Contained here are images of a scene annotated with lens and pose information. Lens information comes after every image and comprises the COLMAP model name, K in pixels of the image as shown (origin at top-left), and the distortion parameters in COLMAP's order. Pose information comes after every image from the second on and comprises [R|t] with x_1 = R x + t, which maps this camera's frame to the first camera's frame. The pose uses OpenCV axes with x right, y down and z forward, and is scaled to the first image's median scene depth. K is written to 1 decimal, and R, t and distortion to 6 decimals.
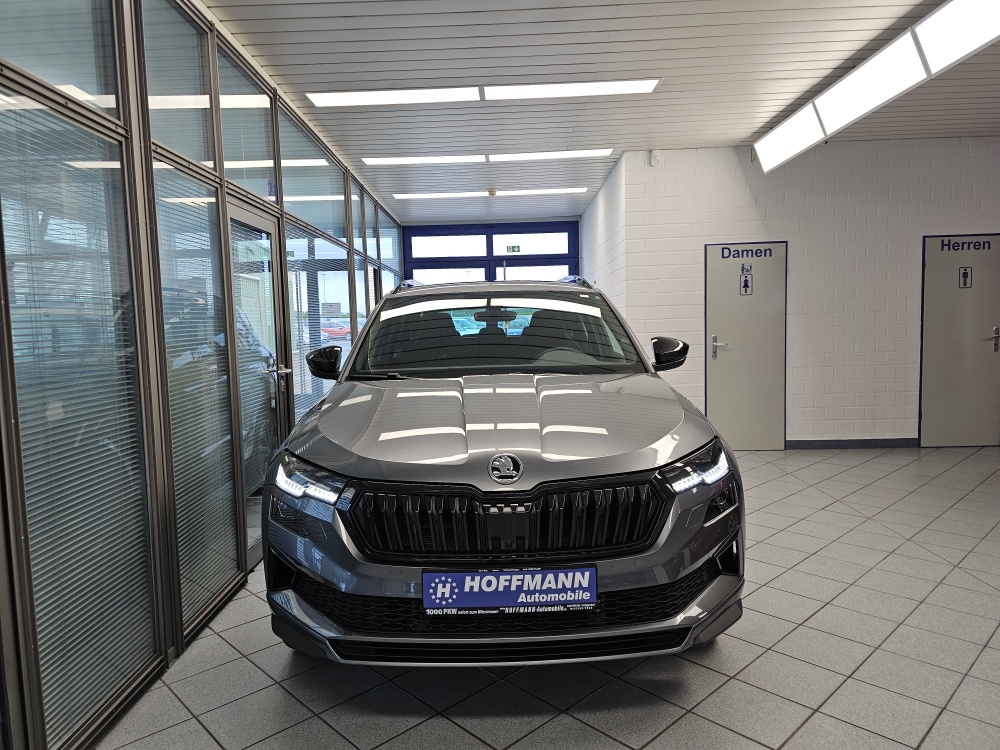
lens RADIAL K [[682.4, 0, 486.3], [0, 682.4, 382.2], [0, 0, 1]] dist [0.061547, -0.059602]
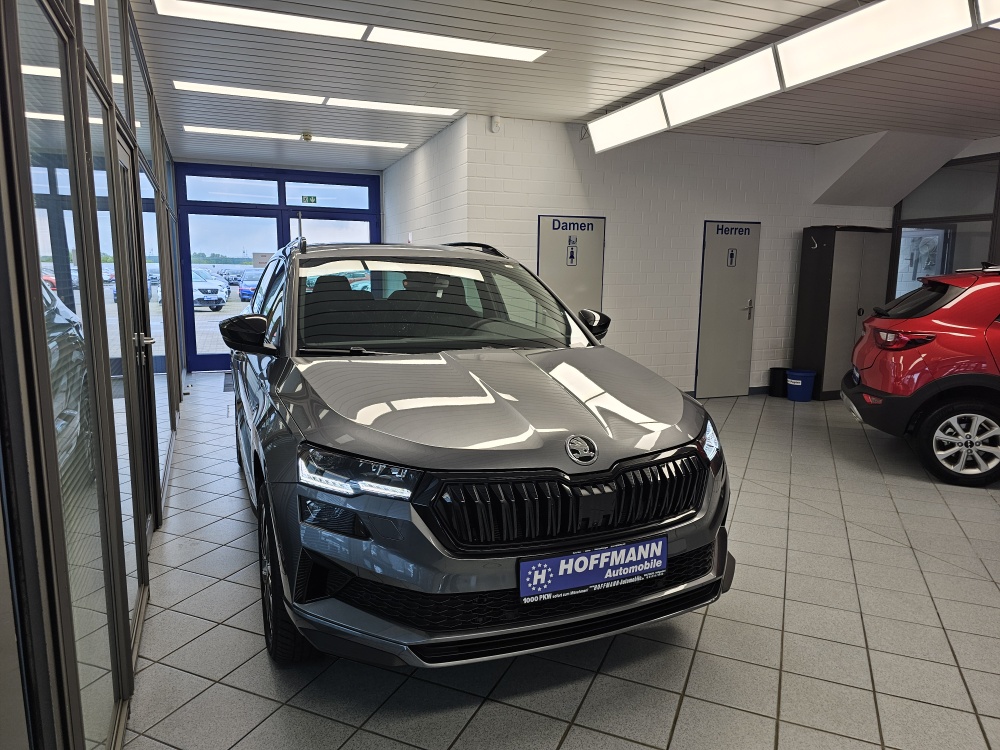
lens RADIAL K [[682.4, 0, 523.5], [0, 682.4, 388.3], [0, 0, 1]] dist [0.061547, -0.059602]
pose [[0.919320, -0.030091, 0.392358, -0.394124], [0.002735, 0.997537, 0.070096, -0.030760], [-0.393500, -0.063368, 0.917138, 0.105687]]
